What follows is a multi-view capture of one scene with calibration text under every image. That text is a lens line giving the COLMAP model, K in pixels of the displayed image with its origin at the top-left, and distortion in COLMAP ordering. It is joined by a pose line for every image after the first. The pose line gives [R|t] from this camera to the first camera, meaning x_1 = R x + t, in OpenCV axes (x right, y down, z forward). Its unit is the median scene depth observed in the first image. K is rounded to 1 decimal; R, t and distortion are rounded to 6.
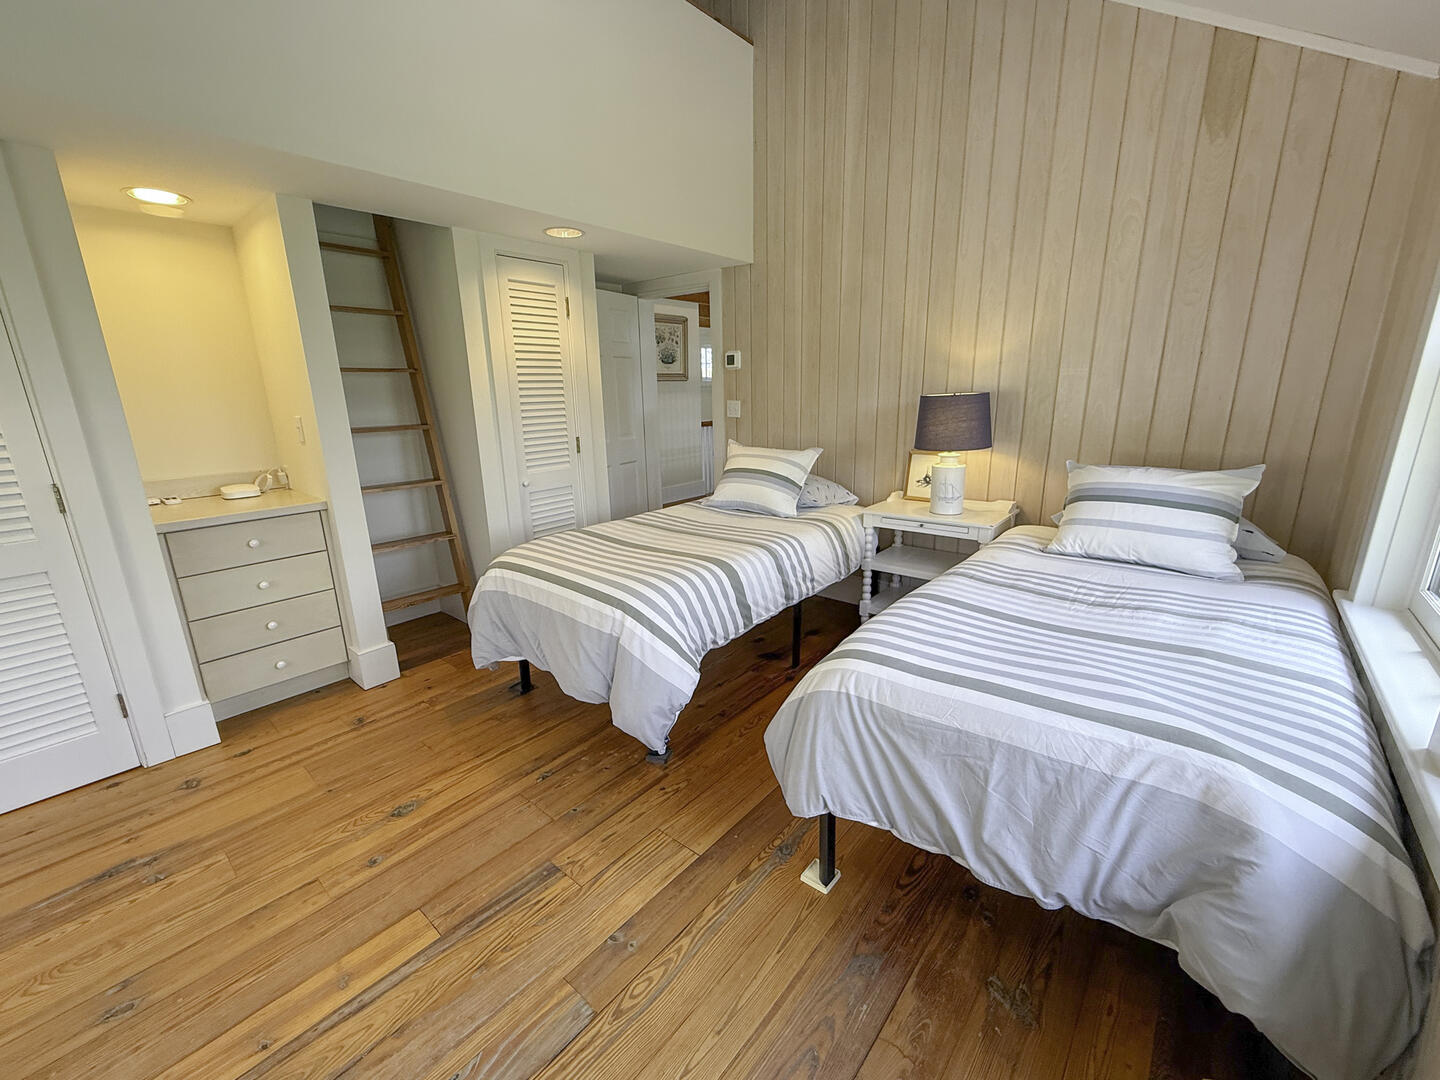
lens RADIAL K [[613.0, 0, 711.6], [0, 613.0, 540.0], [0, 0, 1]] dist [-0.004397, 0.000288]
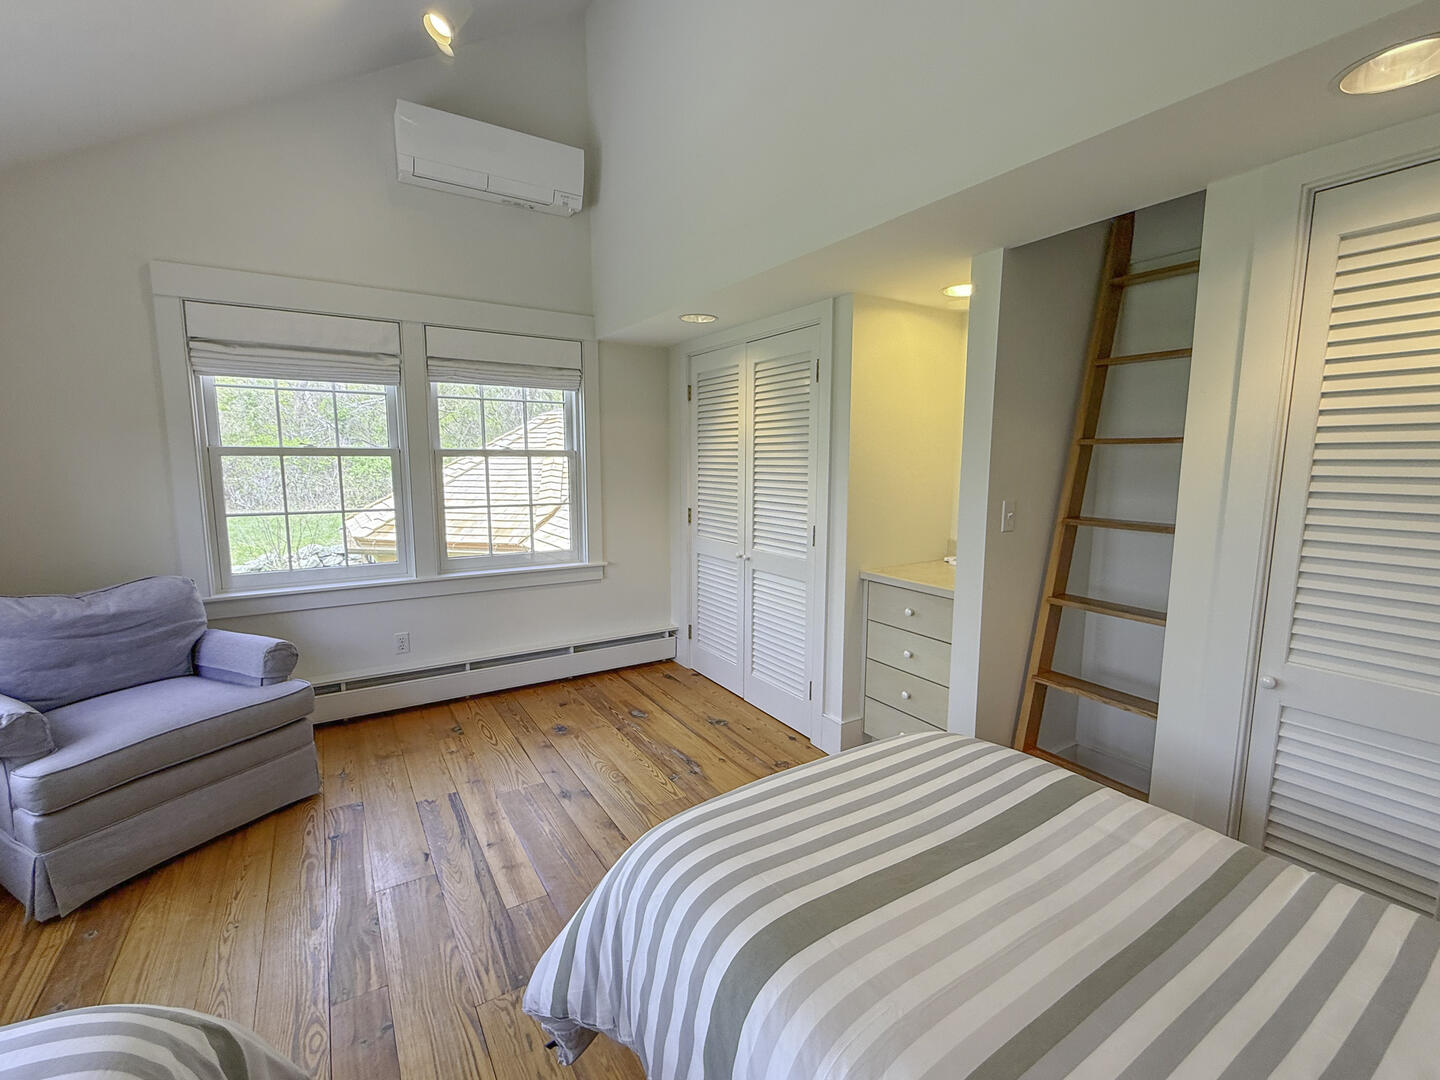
lens RADIAL K [[613.0, 0, 711.6], [0, 613.0, 540.0], [0, 0, 1]] dist [-0.004397, 0.000288]
pose [[-0.311423, 0.135697, -0.940533, 0.357514], [-0.249165, 0.943462, 0.218621, -0.313054], [0.917024, 0.302432, -0.260004, 1.161660]]
